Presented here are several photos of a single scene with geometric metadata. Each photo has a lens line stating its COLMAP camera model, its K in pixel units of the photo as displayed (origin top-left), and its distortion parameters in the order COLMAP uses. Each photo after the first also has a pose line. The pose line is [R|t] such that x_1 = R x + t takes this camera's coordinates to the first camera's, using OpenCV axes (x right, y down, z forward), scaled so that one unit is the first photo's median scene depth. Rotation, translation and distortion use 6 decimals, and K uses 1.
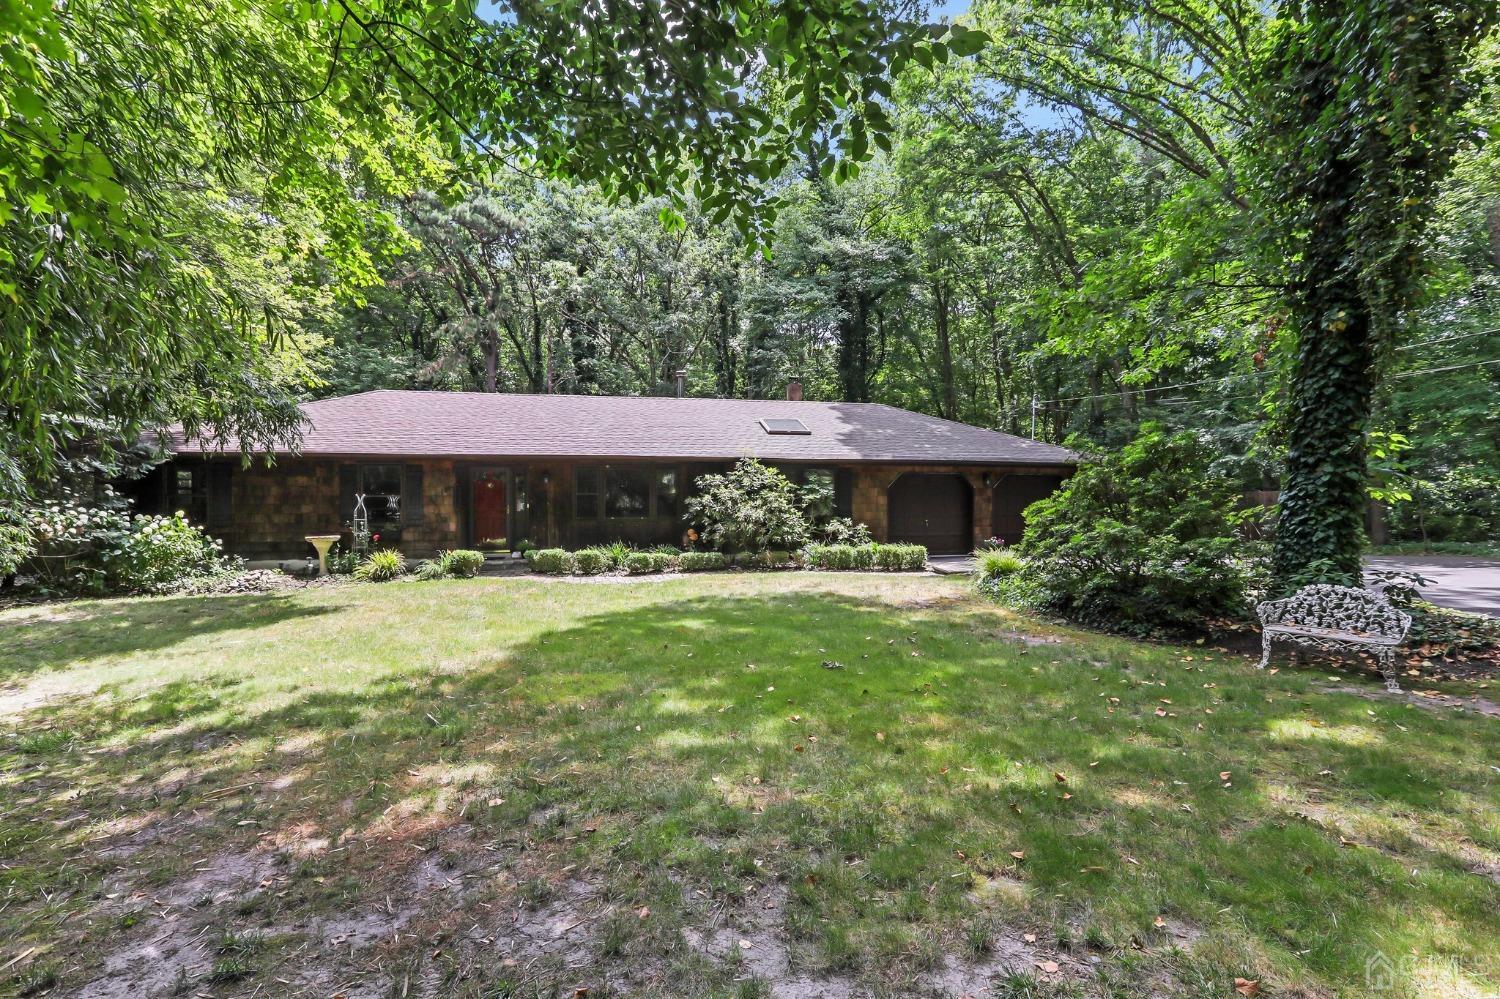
lens RADIAL K [[680.4, 0, 744.4], [0, 680.4, 501.1], [0, 0, 1]] dist [-0.037531, 0.015034]
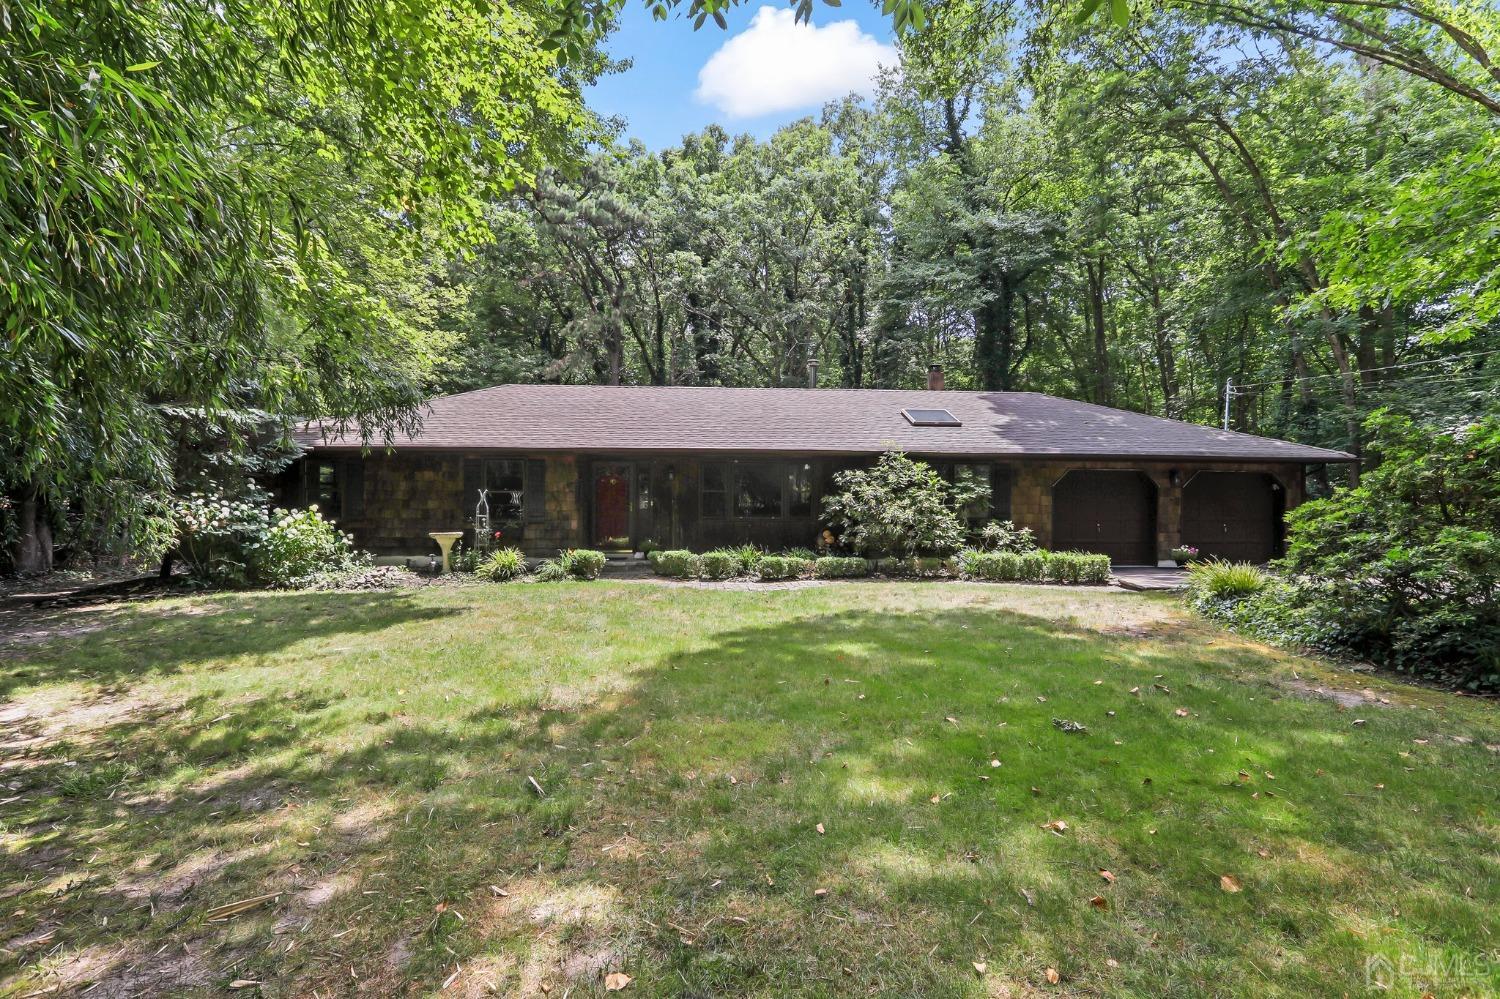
lens RADIAL K [[680.4, 0, 748.3], [0, 680.4, 505.4], [0, 0, 1]] dist [-0.037531, 0.015034]
pose [[0.986625, 0.009755, -0.162717, -0.038965], [-0.008838, 0.999941, 0.006355, 0.003002], [0.162770, -0.004831, 0.986652, 0.104698]]
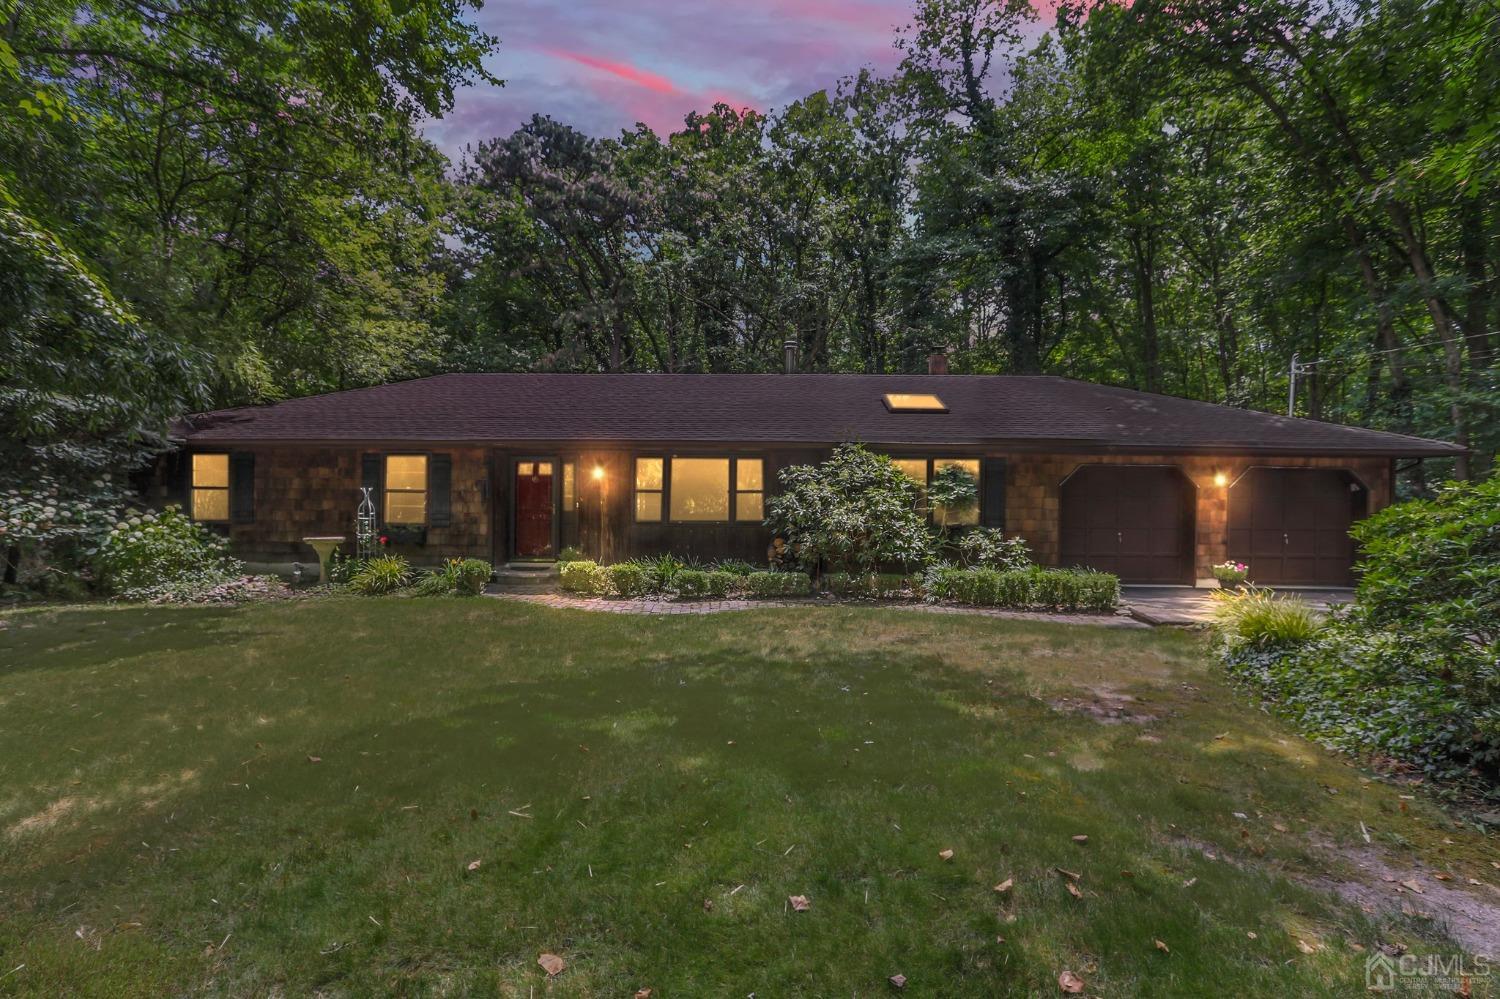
lens RADIAL K [[680.4, 0, 744.2], [0, 680.4, 504.0], [0, 0, 1]] dist [-0.037531, 0.015034]
pose [[0.969908, 0.012758, -0.243137, 0.078609], [-0.012807, 0.999917, 0.001383, 0.002559], [0.243134, 0.001773, 0.969991, 0.297915]]
